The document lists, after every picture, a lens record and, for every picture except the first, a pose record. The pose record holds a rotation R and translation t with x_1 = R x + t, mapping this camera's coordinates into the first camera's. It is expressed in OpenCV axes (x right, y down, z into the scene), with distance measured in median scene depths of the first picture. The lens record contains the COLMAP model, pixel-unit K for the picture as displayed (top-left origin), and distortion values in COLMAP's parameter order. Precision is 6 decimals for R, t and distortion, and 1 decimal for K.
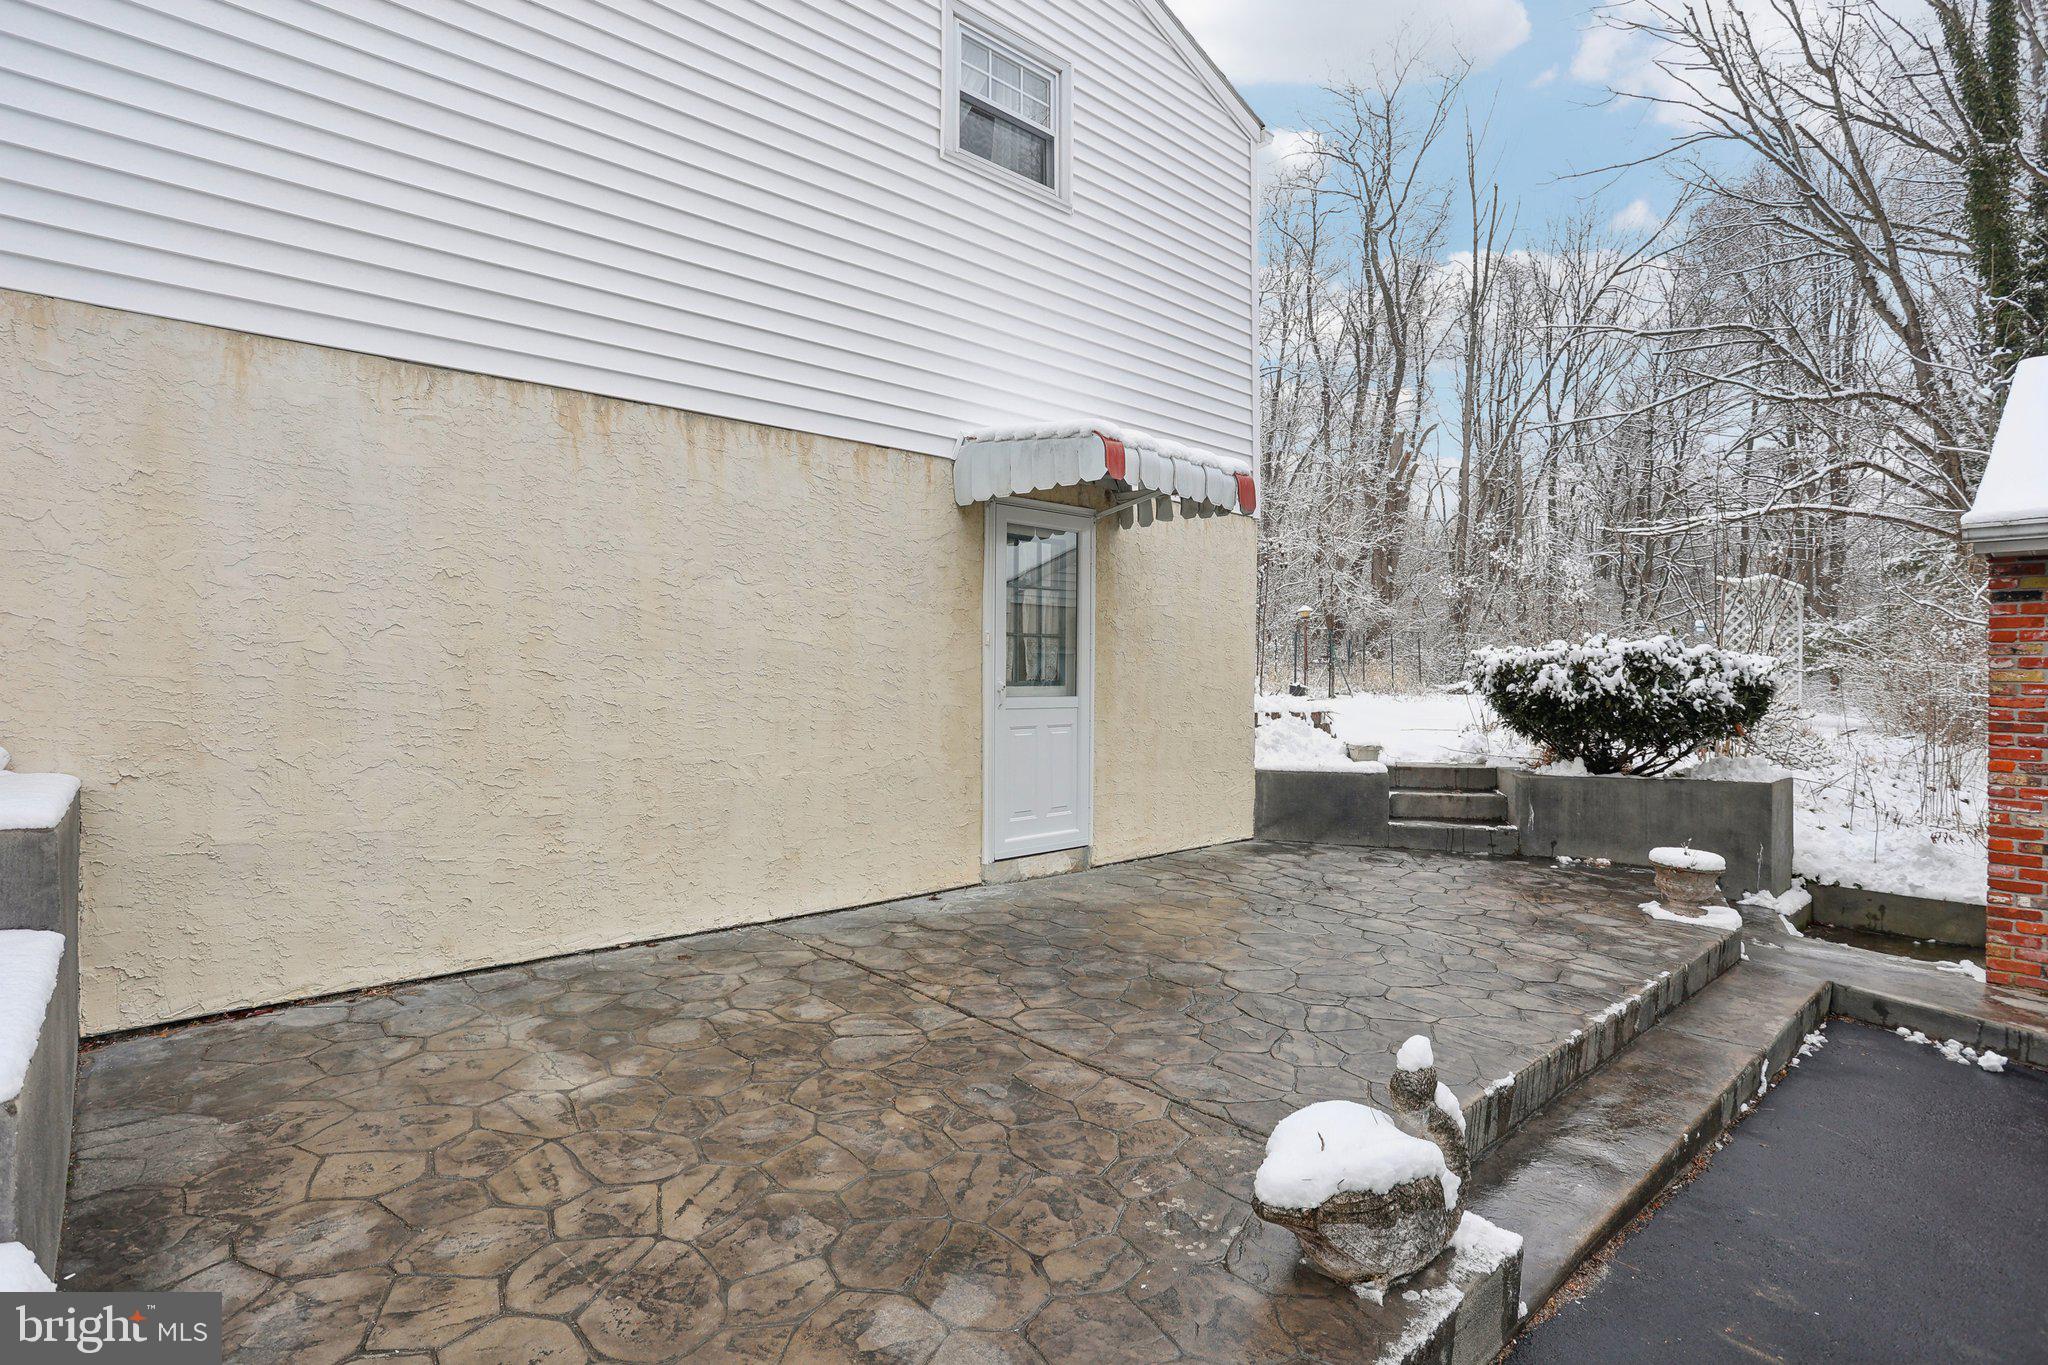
lens RADIAL K [[1060.7, 0, 1023.6], [0, 1060.7, 751.6], [0, 0, 1]] dist [-0.000056, 0.000096]
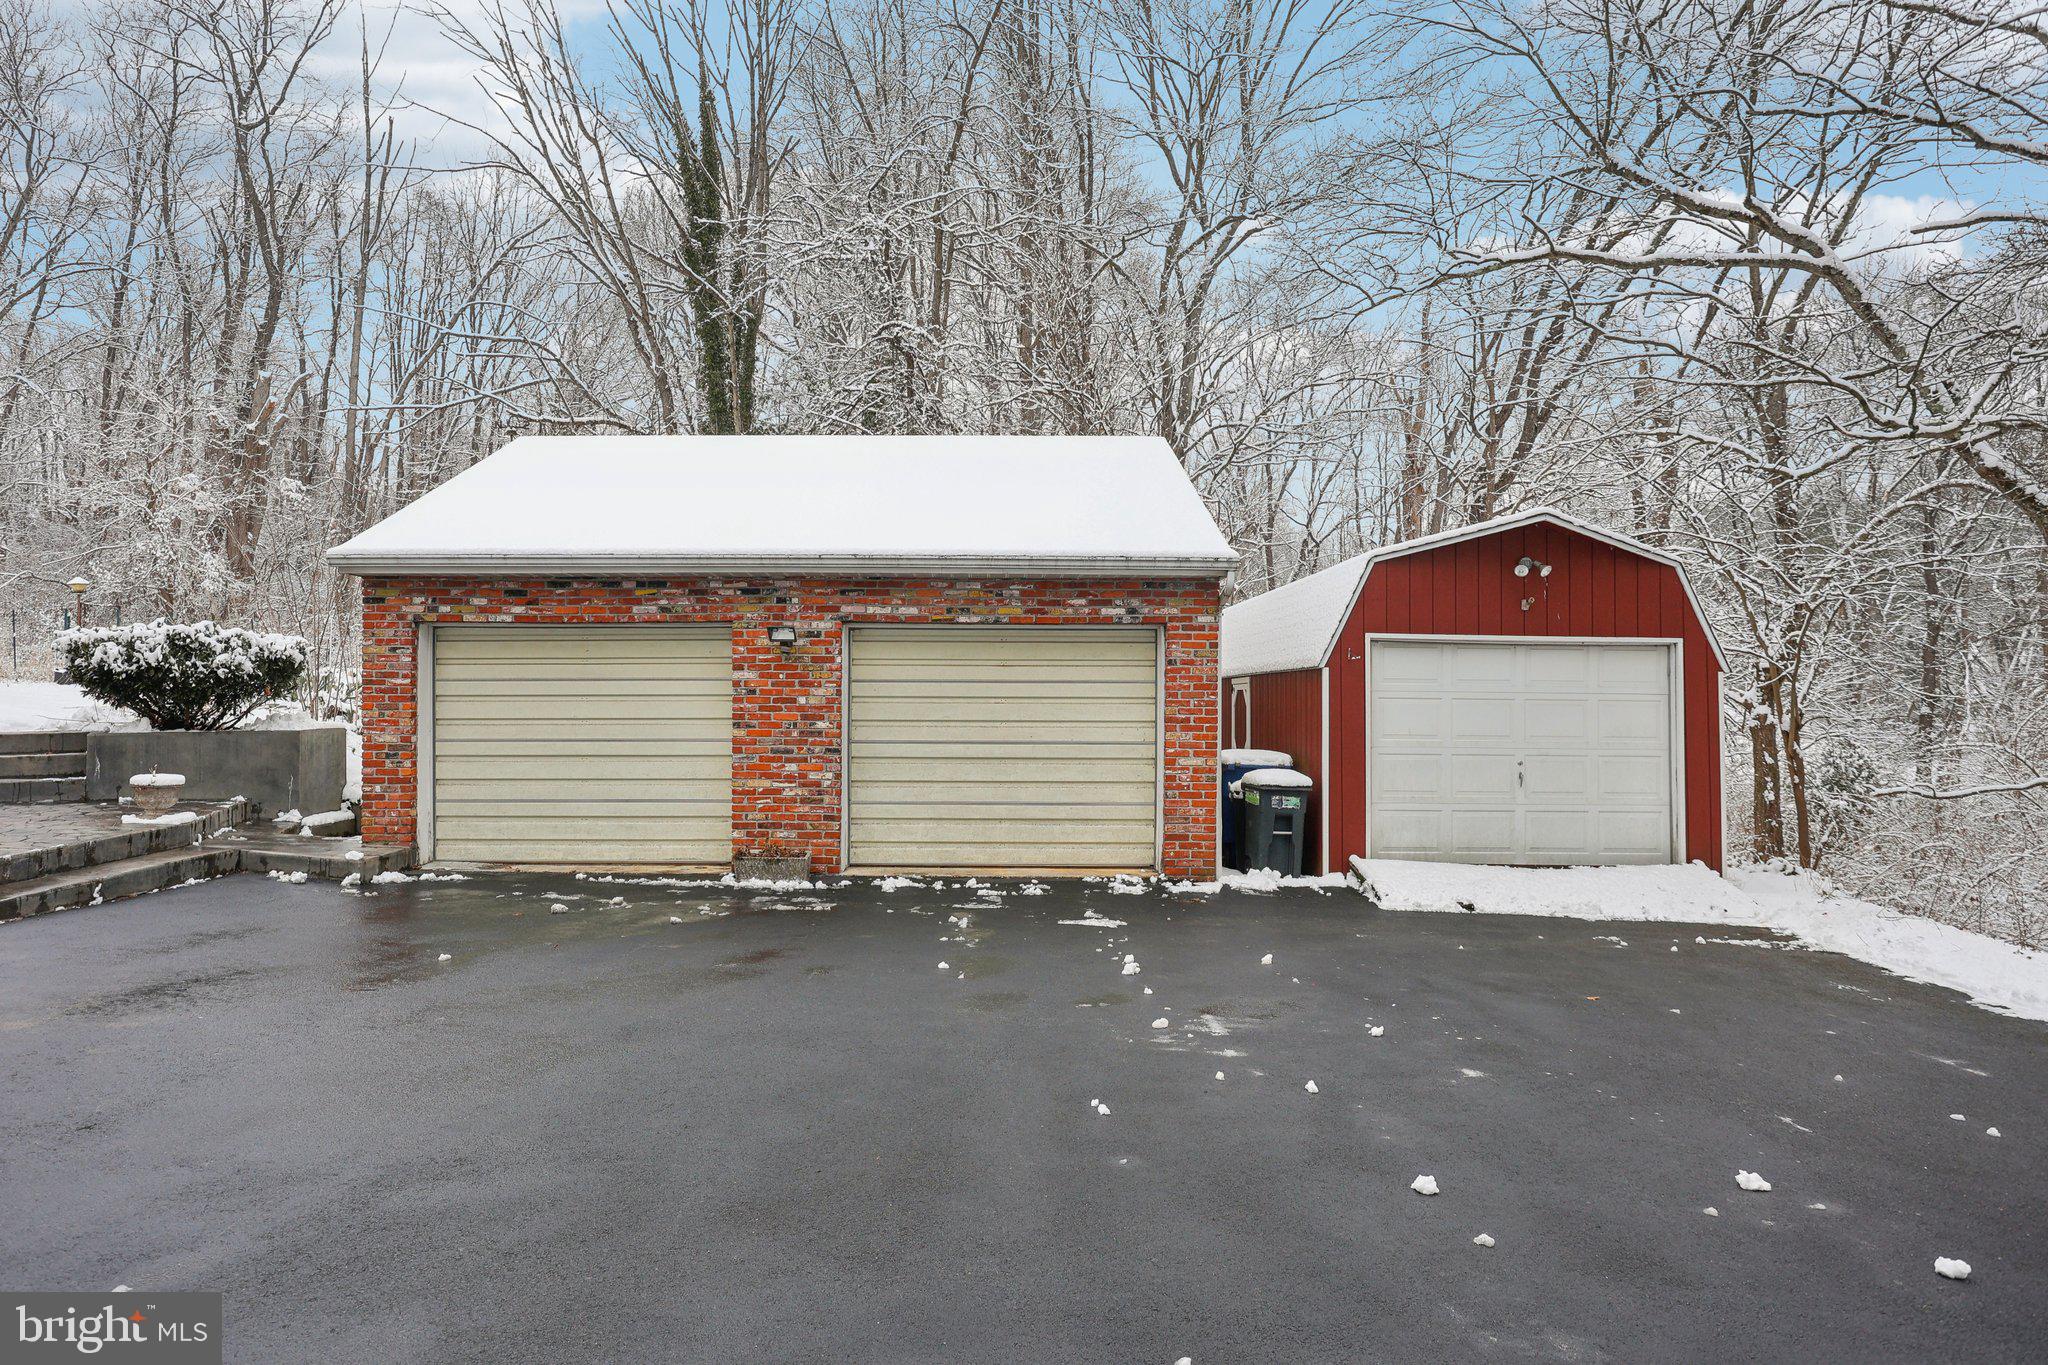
lens RADIAL K [[1359.8, 0, 1079.0], [0, 1359.8, 674.5], [0, 0, 1]] dist [-0.001520, 0.000844]
pose [[0.704272, -0.010664, 0.709850, 0.172157], [0.057385, 0.997470, -0.041949, 0.088151], [-0.707607, 0.070279, 0.703102, -0.930722]]
